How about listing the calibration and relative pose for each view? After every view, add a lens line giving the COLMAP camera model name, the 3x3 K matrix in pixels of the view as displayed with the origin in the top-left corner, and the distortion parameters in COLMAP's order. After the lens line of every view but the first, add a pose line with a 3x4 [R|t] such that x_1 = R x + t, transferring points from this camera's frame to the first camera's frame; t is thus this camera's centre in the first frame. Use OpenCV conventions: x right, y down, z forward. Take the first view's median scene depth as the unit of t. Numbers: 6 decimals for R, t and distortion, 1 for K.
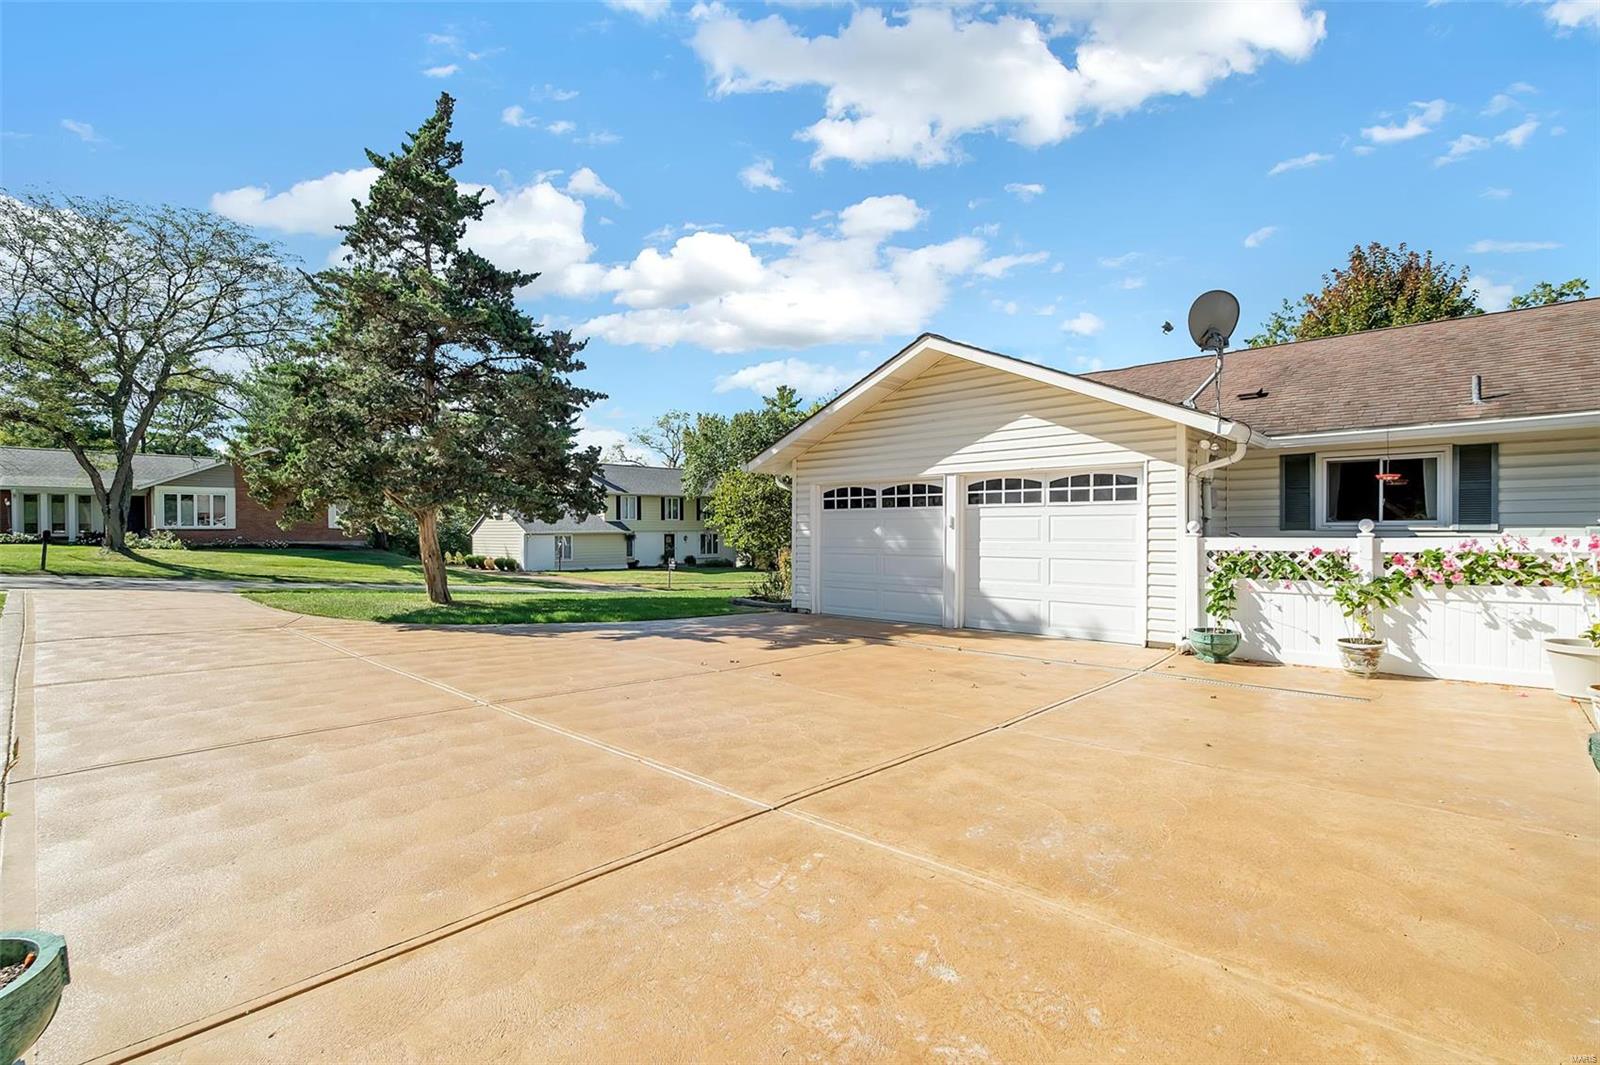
lens RADIAL K [[728.5, 0, 796.2], [0, 728.5, 535.4], [0, 0, 1]] dist [-0.038559, 0.008511]
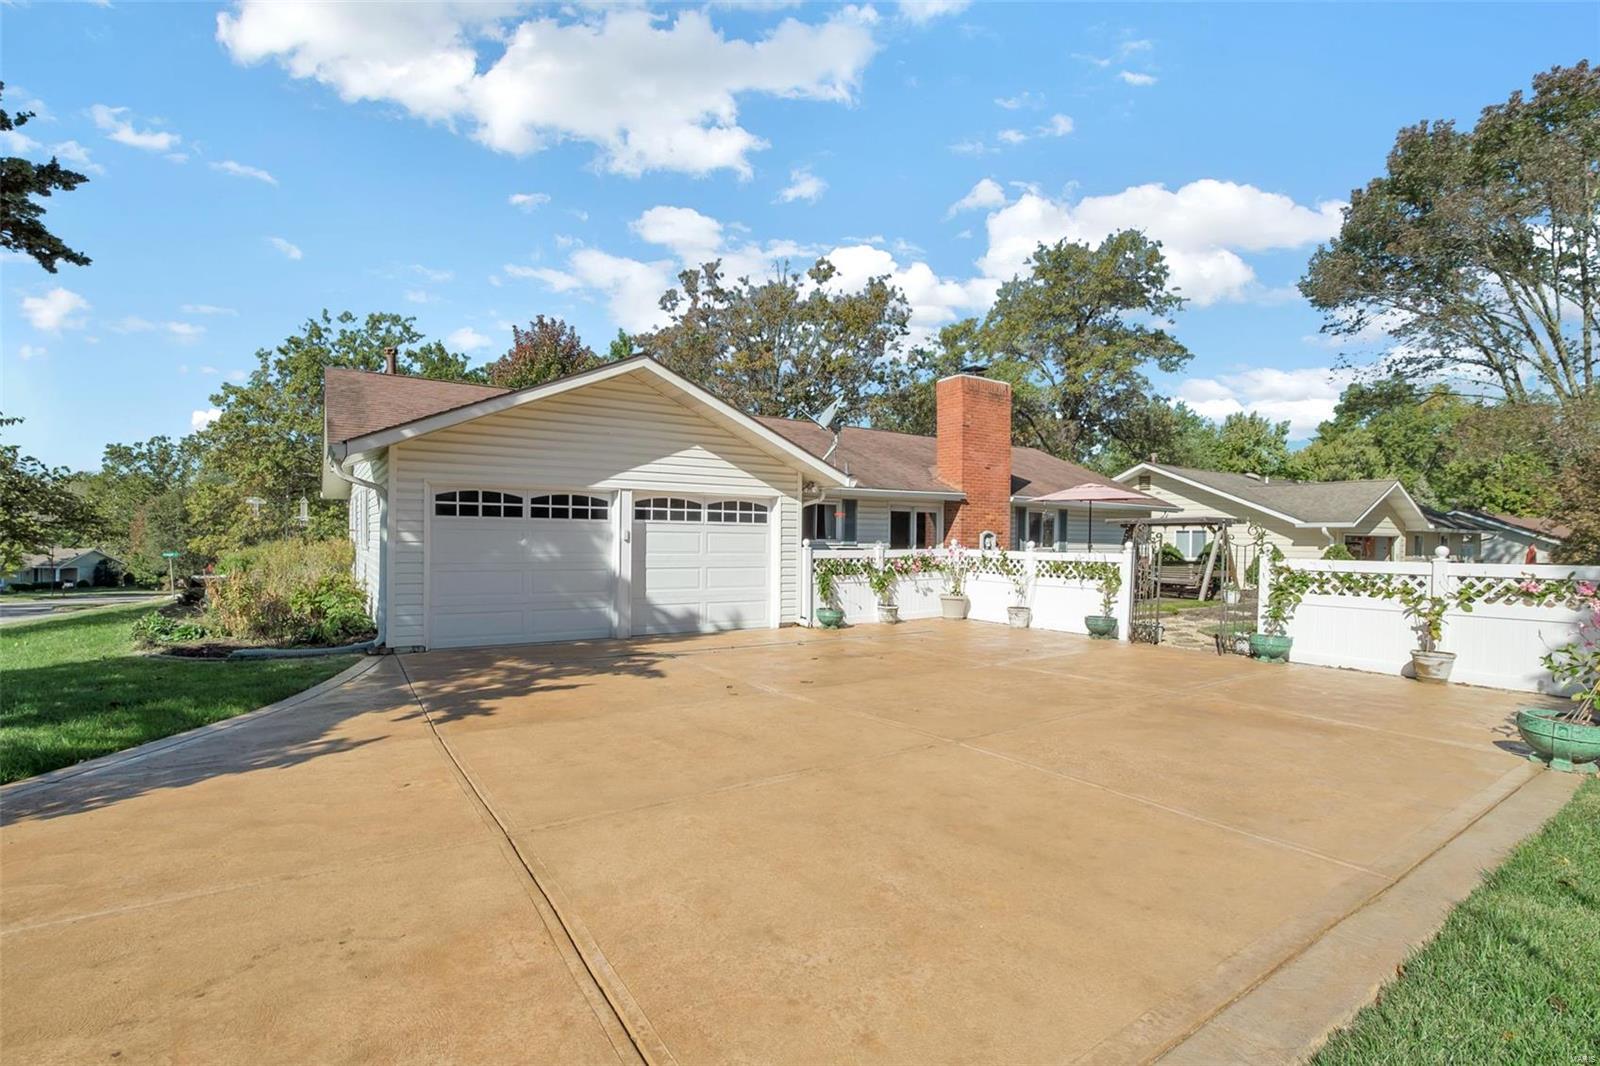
lens RADIAL K [[728.5, 0, 796.2], [0, 728.5, 535.9], [0, 0, 1]] dist [-0.038559, 0.008511]
pose [[0.233719, 0.018865, 0.972121, -0.744470], [0.004156, 0.999783, -0.020401, 0.003878], [-0.972295, 0.008808, 0.233590, 0.532778]]
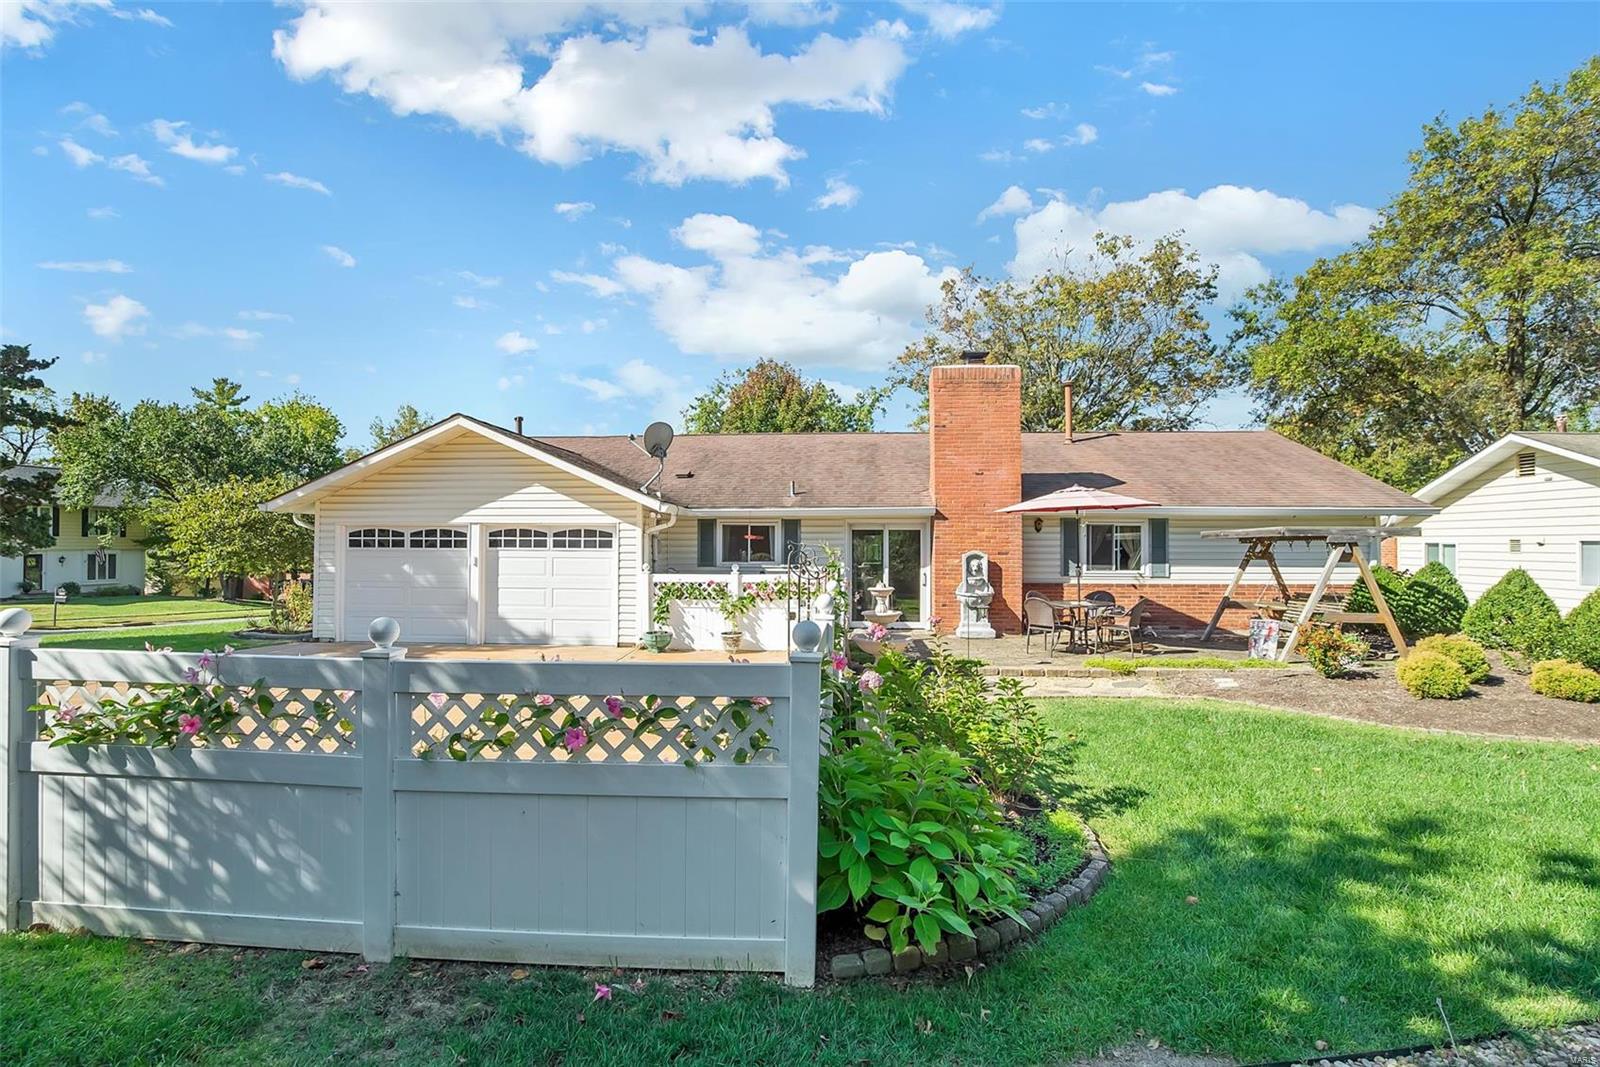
lens RADIAL K [[728.5, 0, 796.2], [0, 728.5, 536.4], [0, 0, 1]] dist [-0.038559, 0.008511]
pose [[0.770986, 0.013506, 0.636709, -0.161042], [-0.001198, 0.999804, -0.019757, -0.038011], [-0.636851, 0.014470, 0.770851, -0.336164]]
